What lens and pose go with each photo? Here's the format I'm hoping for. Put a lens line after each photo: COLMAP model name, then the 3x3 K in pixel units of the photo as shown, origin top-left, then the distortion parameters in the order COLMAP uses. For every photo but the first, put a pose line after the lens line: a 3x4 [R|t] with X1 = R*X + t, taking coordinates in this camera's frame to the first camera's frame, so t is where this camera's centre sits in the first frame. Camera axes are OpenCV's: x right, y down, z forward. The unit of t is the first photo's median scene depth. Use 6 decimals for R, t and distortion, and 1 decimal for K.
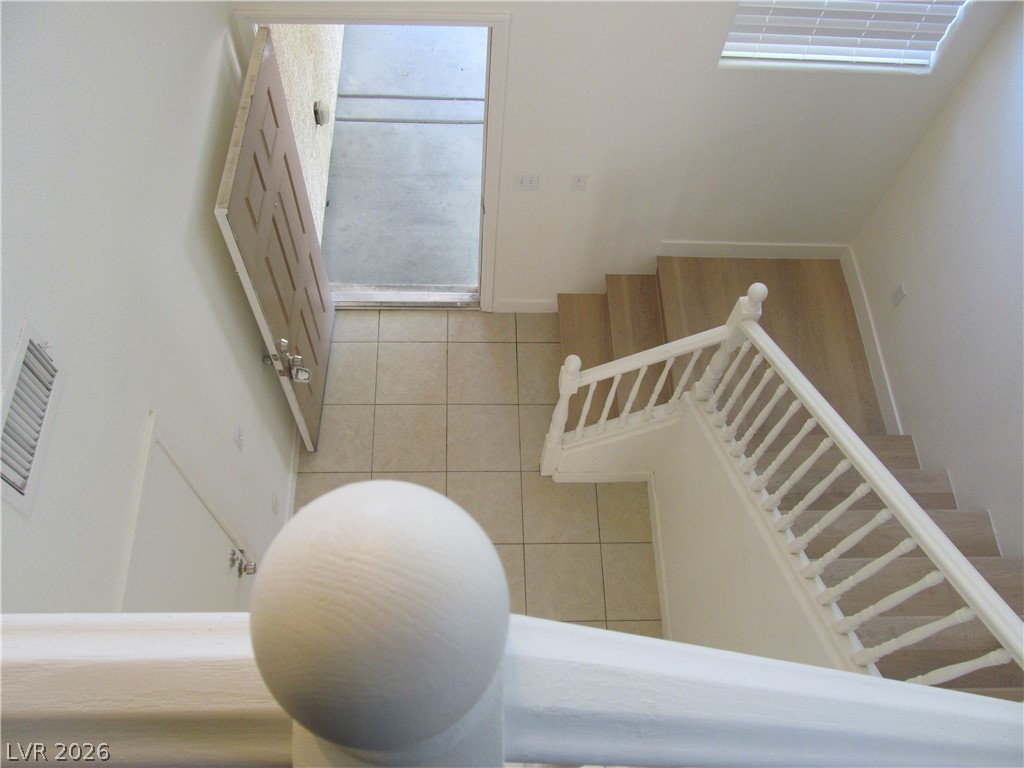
lens RADIAL K [[852.2, 0, 510.2], [0, 852.2, 382.8], [0, 0, 1]] dist [-0.034259, -0.007666]
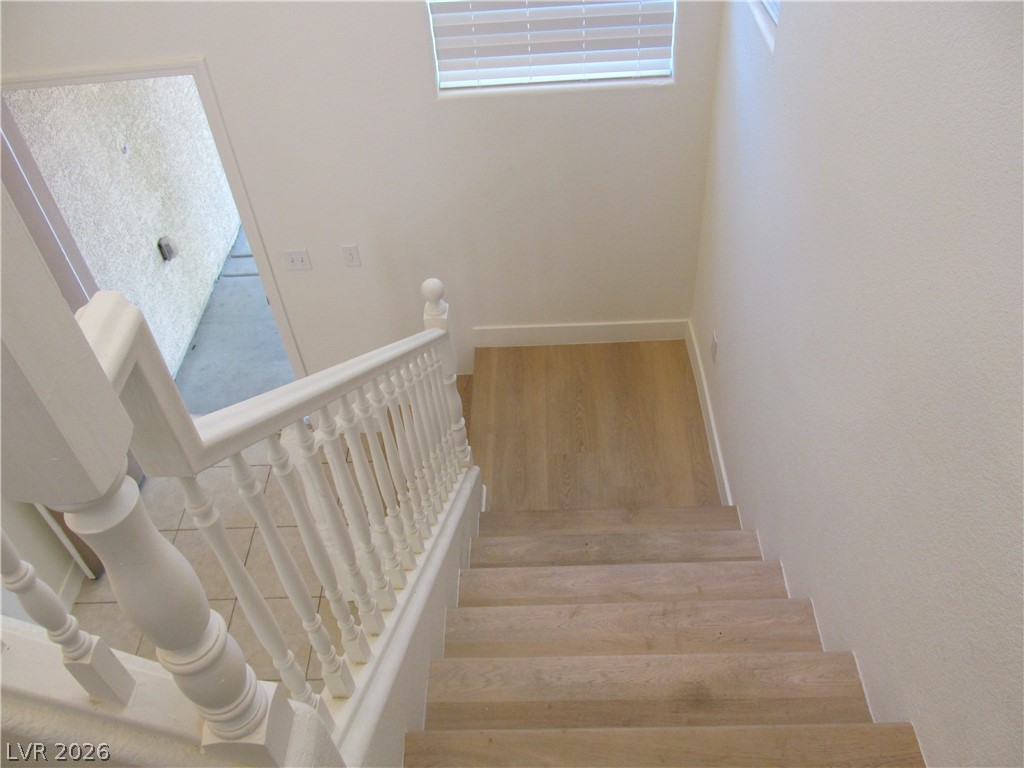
lens RADIAL K [[852.2, 0, 513.6], [0, 852.2, 382.9], [0, 0, 1]] dist [-0.034259, -0.007666]
pose [[0.992057, -0.060009, -0.110555, 0.310977], [0.023603, 0.952064, -0.304987, 0.163680], [0.123557, 0.299955, 0.945918, 0.158519]]
